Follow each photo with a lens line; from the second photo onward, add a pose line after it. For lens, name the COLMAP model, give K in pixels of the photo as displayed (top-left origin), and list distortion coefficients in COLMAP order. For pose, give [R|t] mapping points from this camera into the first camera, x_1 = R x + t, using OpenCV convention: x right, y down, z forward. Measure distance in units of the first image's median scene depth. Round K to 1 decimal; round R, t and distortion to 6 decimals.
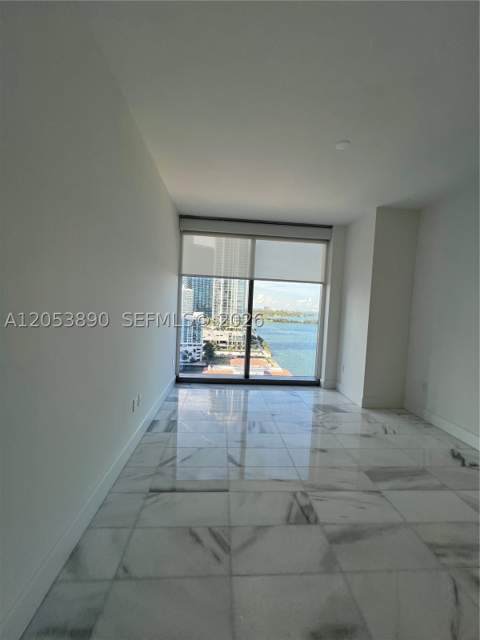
lens RADIAL K [[255.6, 0, 240.0], [0, 255.6, 320.0], [0, 0, 1]] dist [-0.001137, 0.000577]
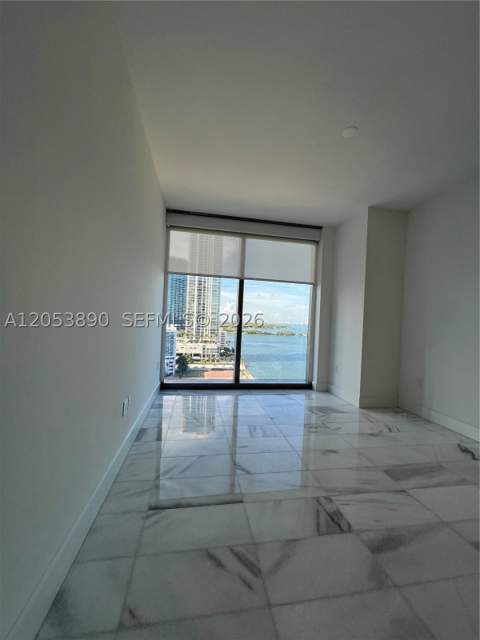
lens RADIAL K [[255.6, 0, 240.0], [0, 255.6, 320.0], [0, 0, 1]] dist [-0.001137, 0.000577]
pose [[0.994751, -0.001018, 0.102316, -0.114006], [0.005926, 0.998845, -0.047677, 0.079839], [-0.102149, 0.048033, 0.993609, 0.095167]]
